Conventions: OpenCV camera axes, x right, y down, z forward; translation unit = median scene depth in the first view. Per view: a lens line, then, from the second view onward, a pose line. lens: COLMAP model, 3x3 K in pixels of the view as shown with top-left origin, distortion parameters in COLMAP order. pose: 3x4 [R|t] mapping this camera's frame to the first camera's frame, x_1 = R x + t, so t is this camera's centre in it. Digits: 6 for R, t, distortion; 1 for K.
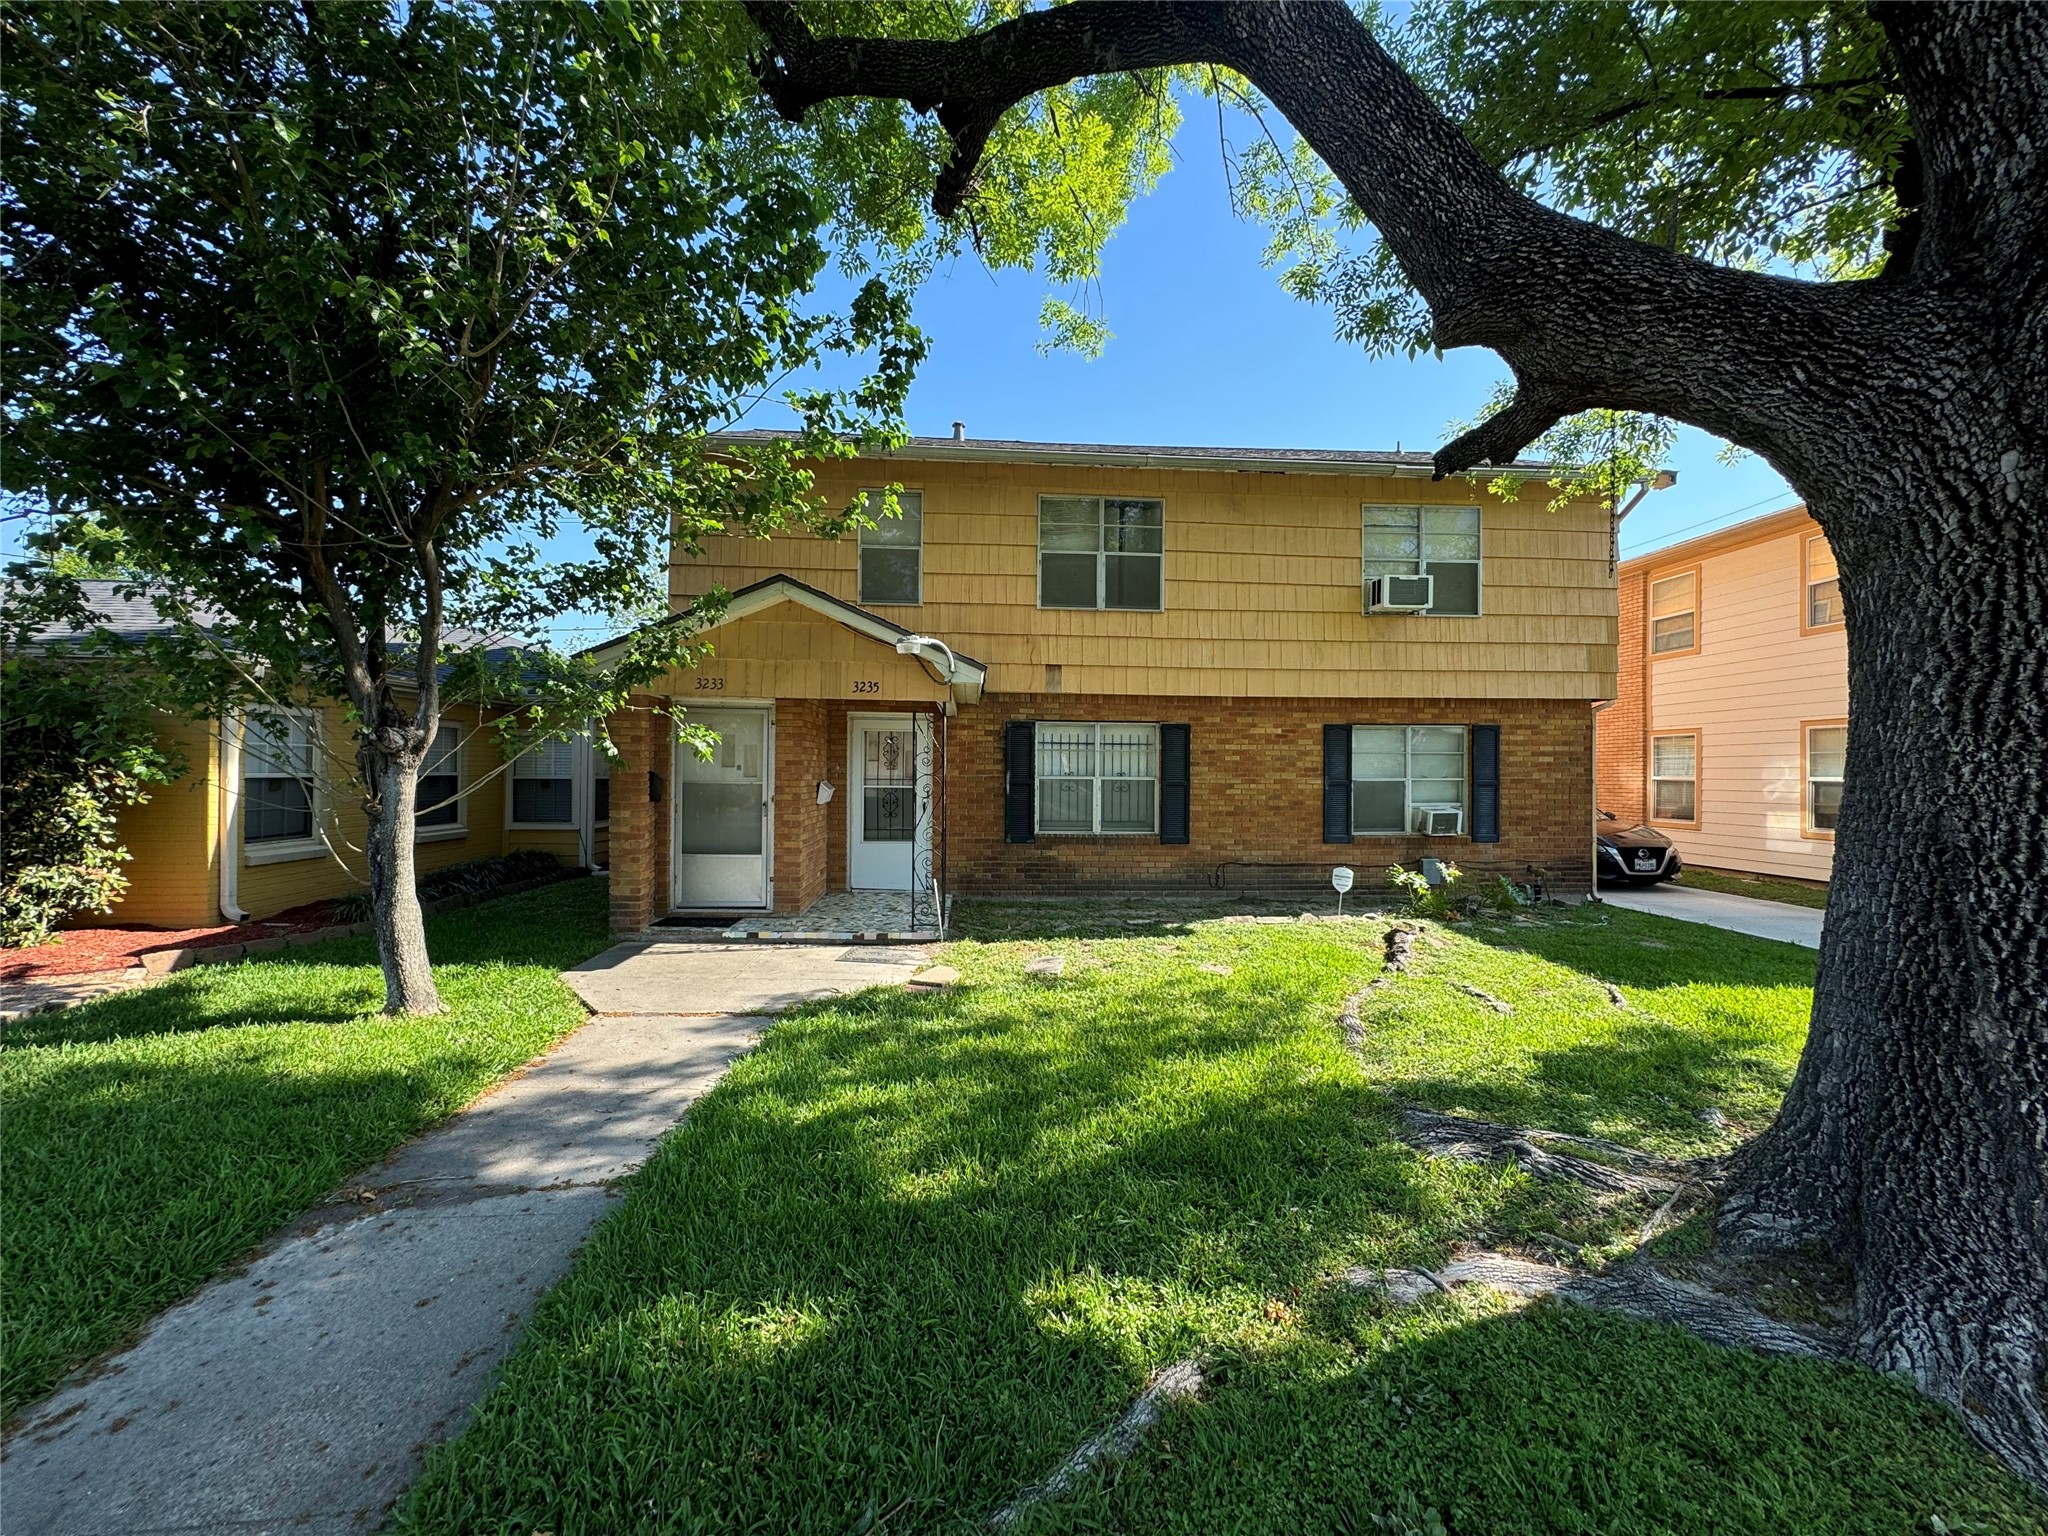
lens RADIAL K [[819.1, 0, 1027.2], [0, 819.1, 766.3], [0, 0, 1]] dist [-0.002632, 0.000130]
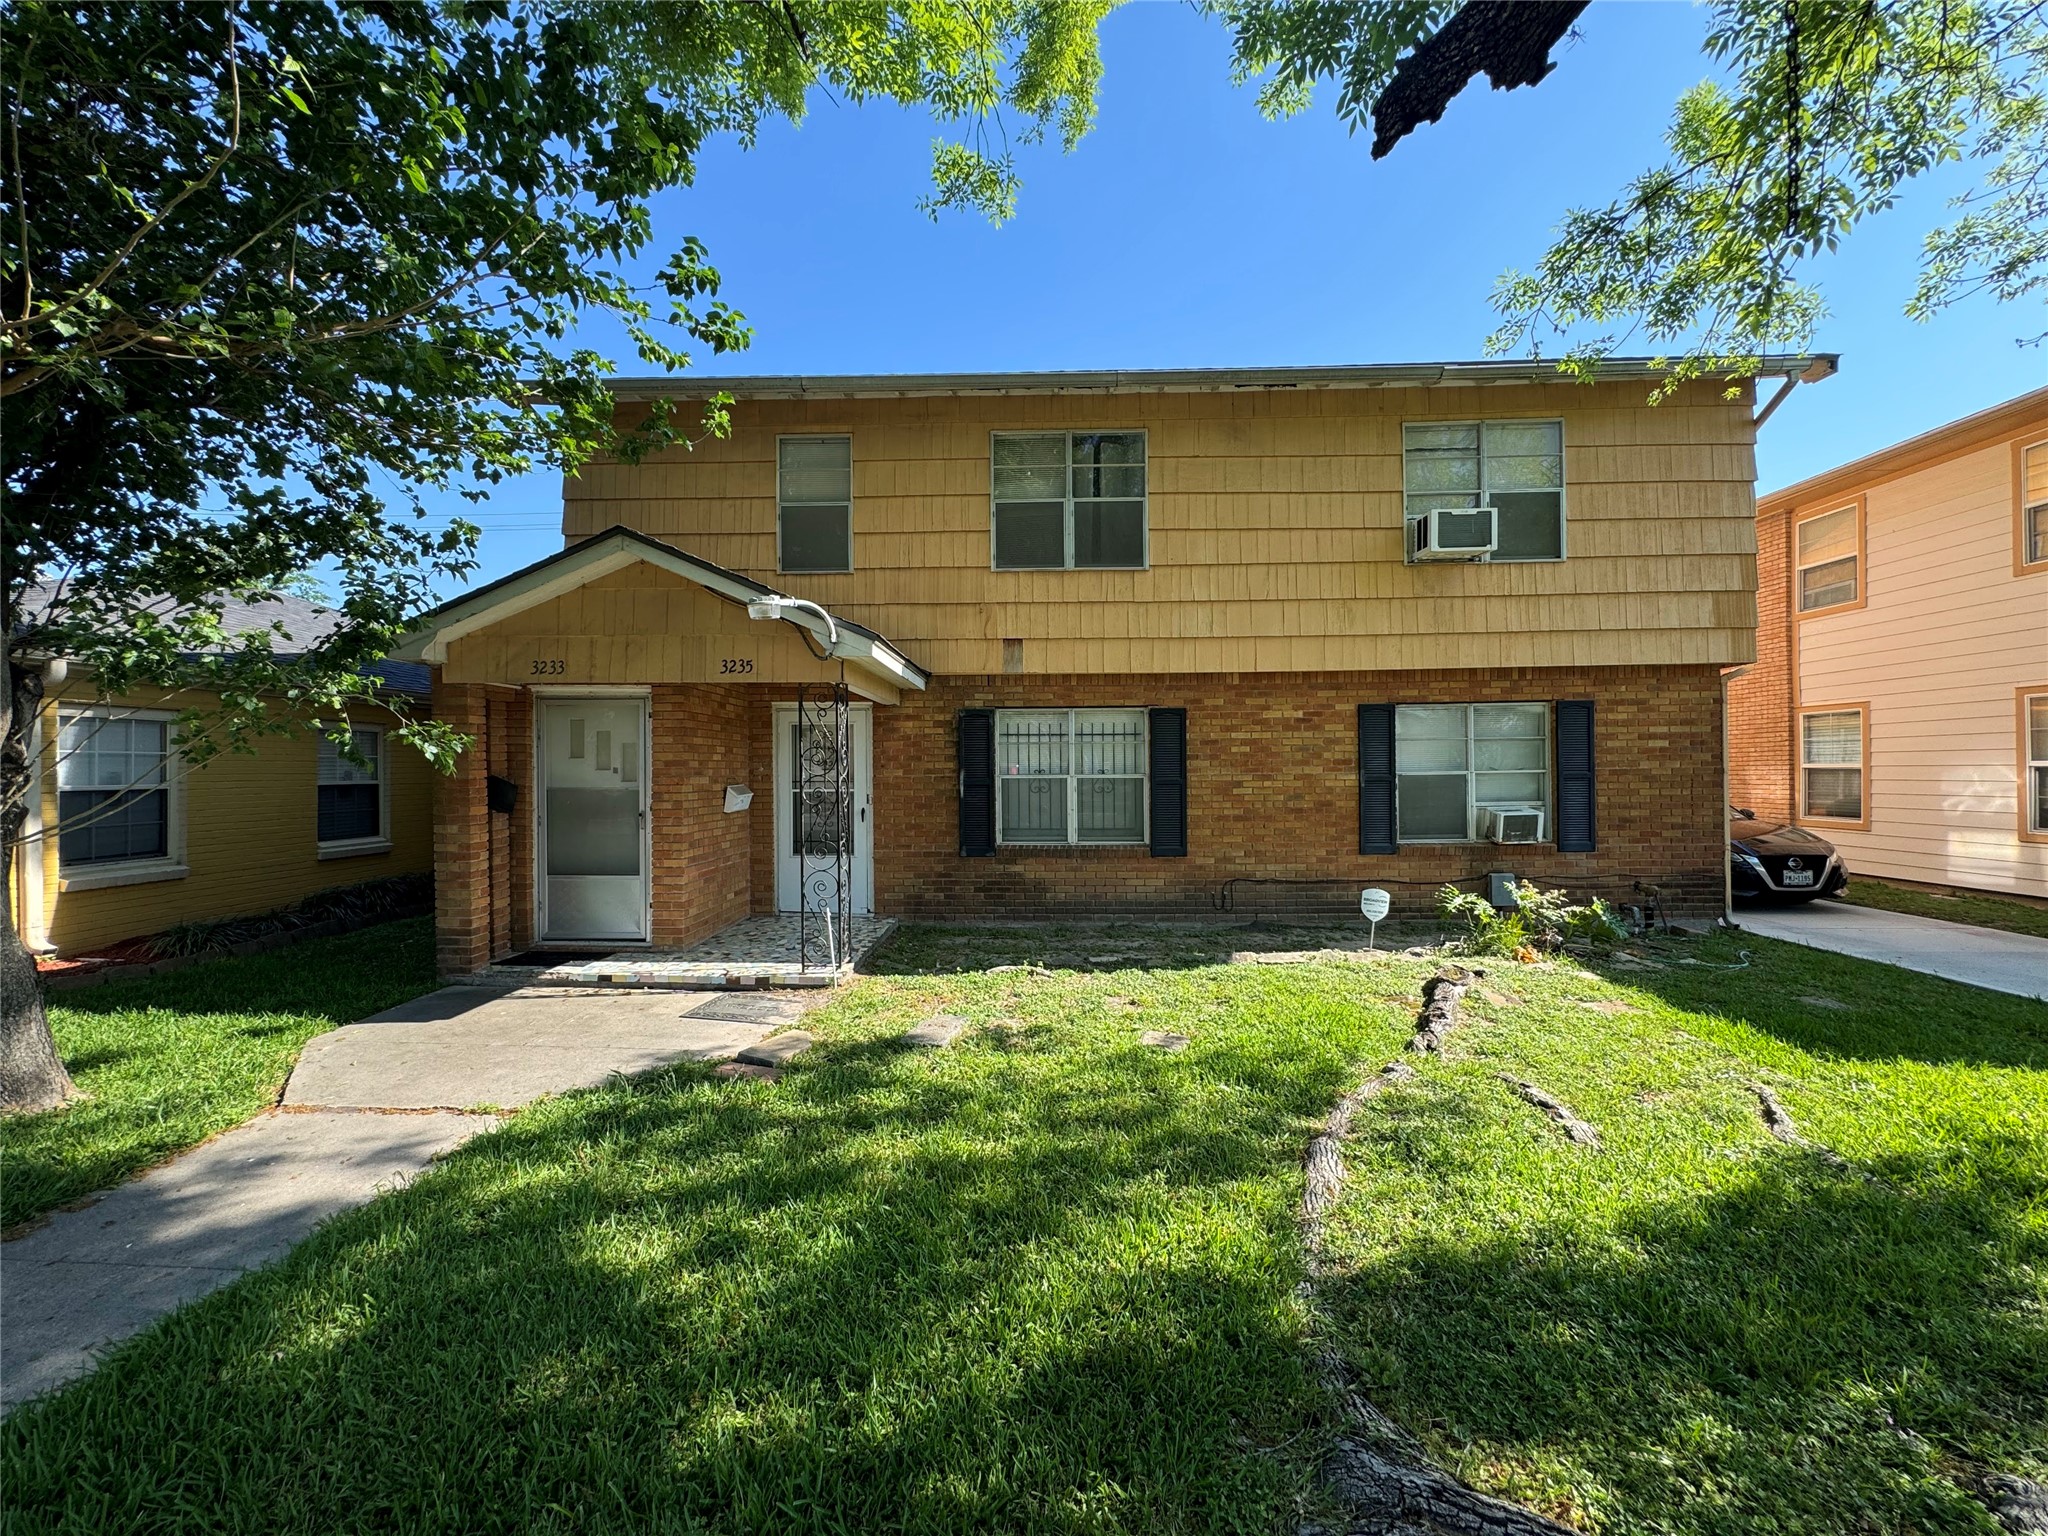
lens RADIAL K [[819.1, 0, 1027.2], [0, 819.1, 766.3], [0, 0, 1]] dist [-0.002632, 0.000130]
pose [[0.995120, -0.015943, -0.097381, 0.121092], [0.016028, 0.999872, 0.000093, 0.003484], [0.097367, -0.001653, 0.995247, 0.180957]]
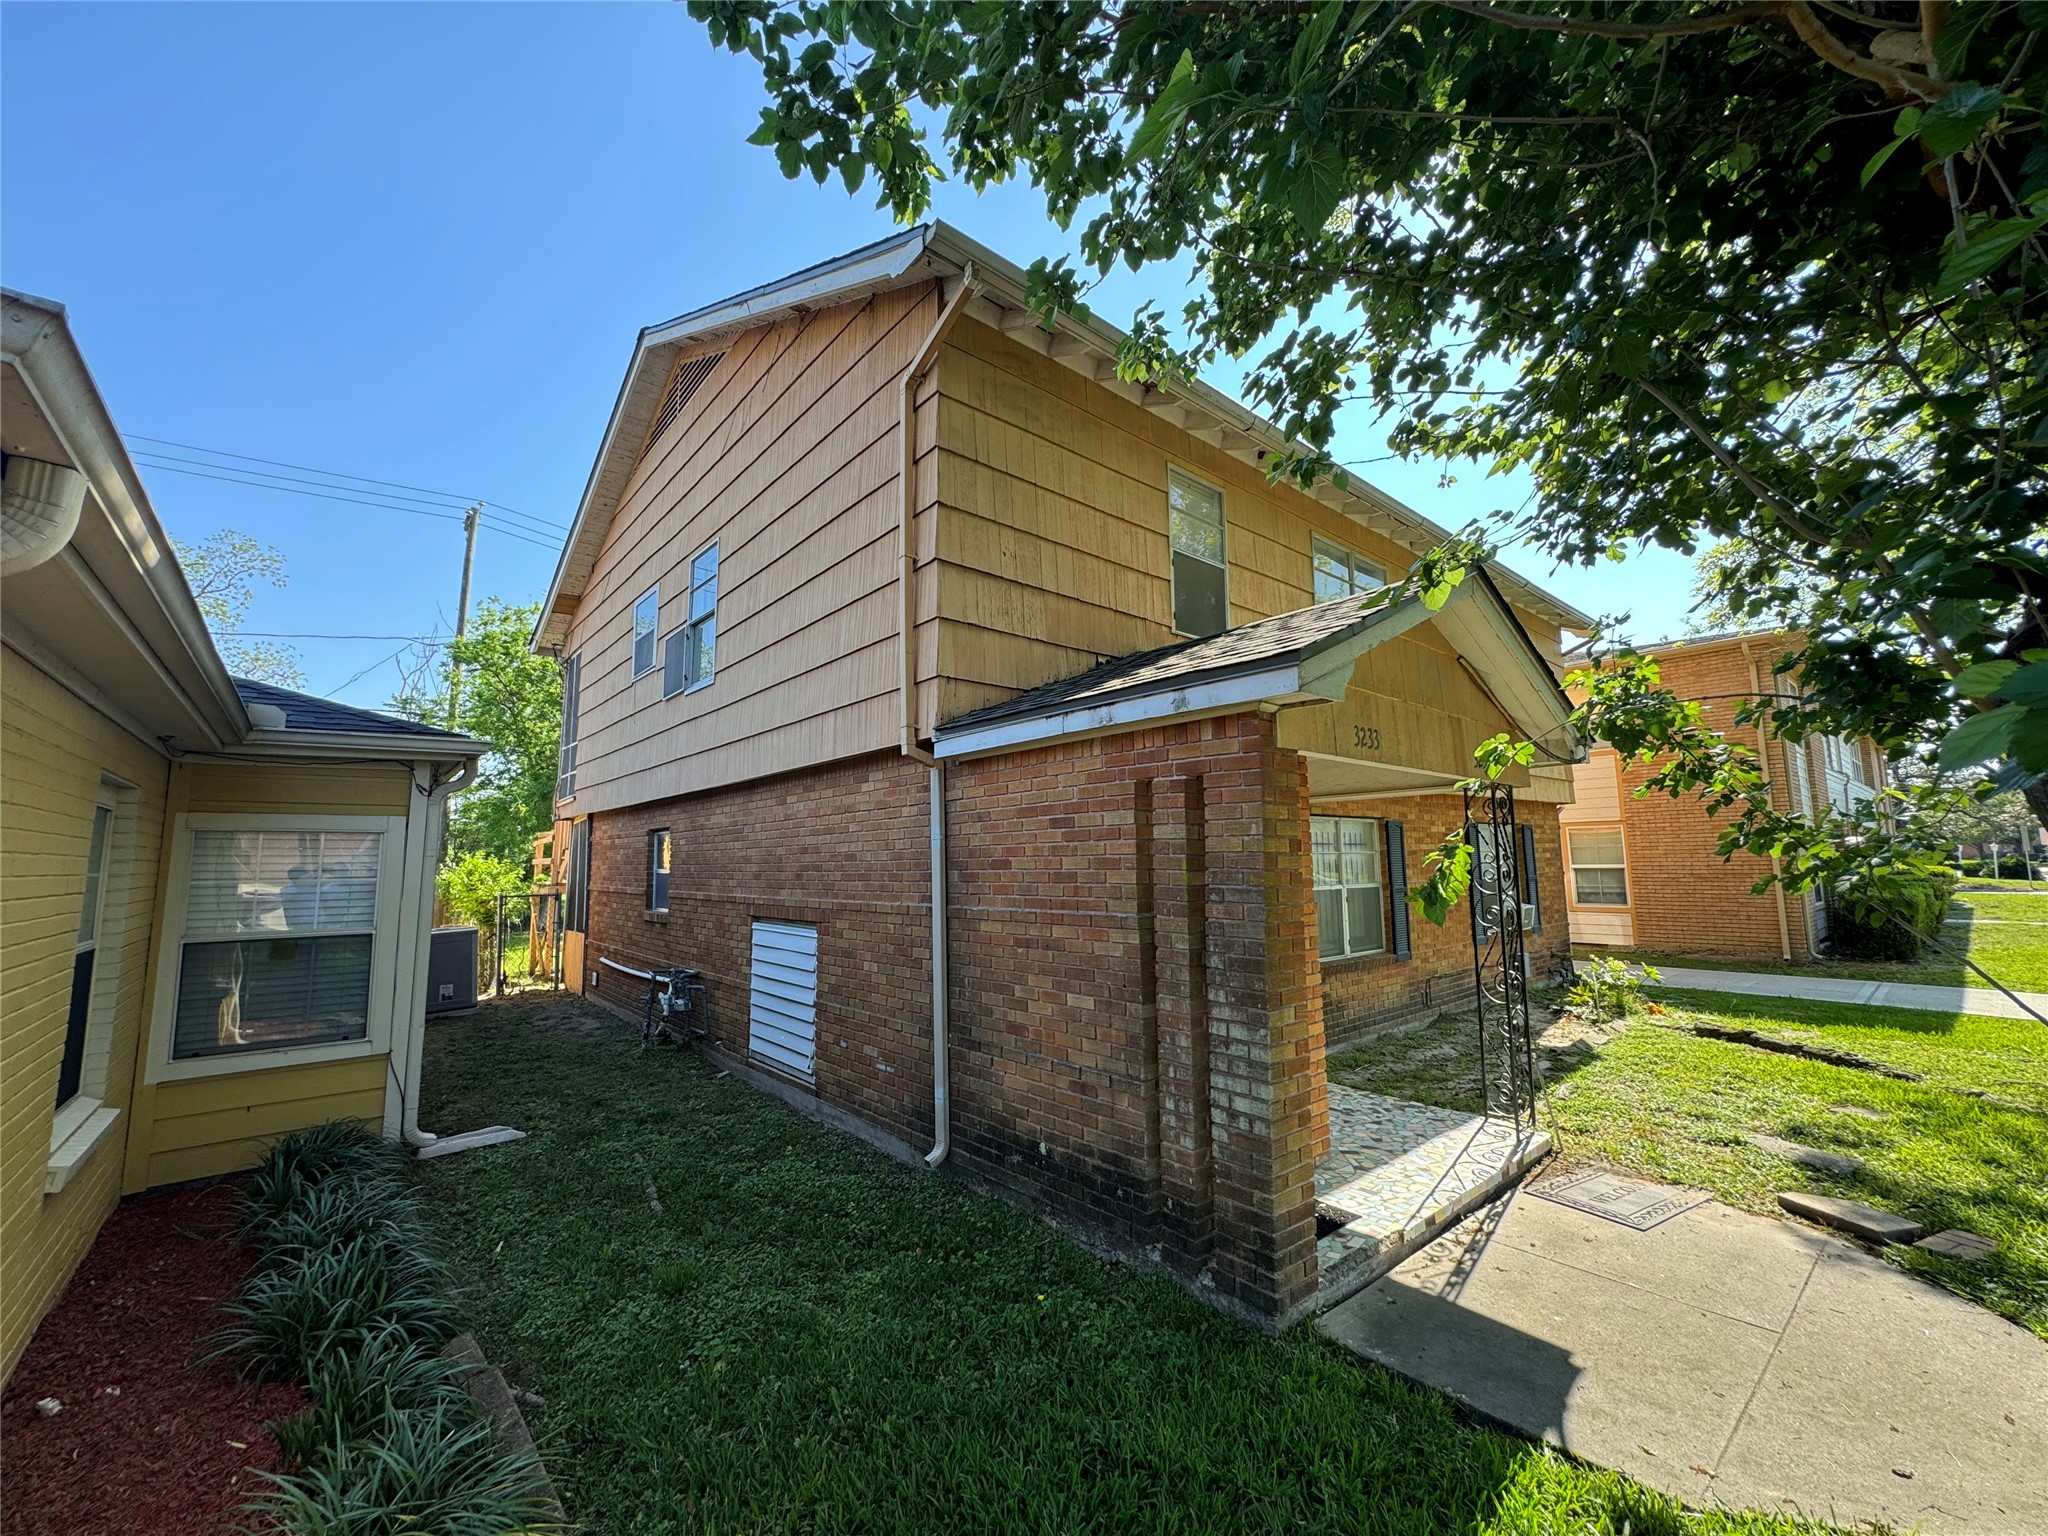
lens RADIAL K [[819.1, 0, 1027.2], [0, 819.1, 766.3], [0, 0, 1]] dist [-0.002632, 0.000130]
pose [[0.790799, 0.050684, 0.609974, -0.667727], [0.020465, 0.993819, -0.109111, -0.021963], [-0.611734, 0.098768, 0.784873, 0.542509]]
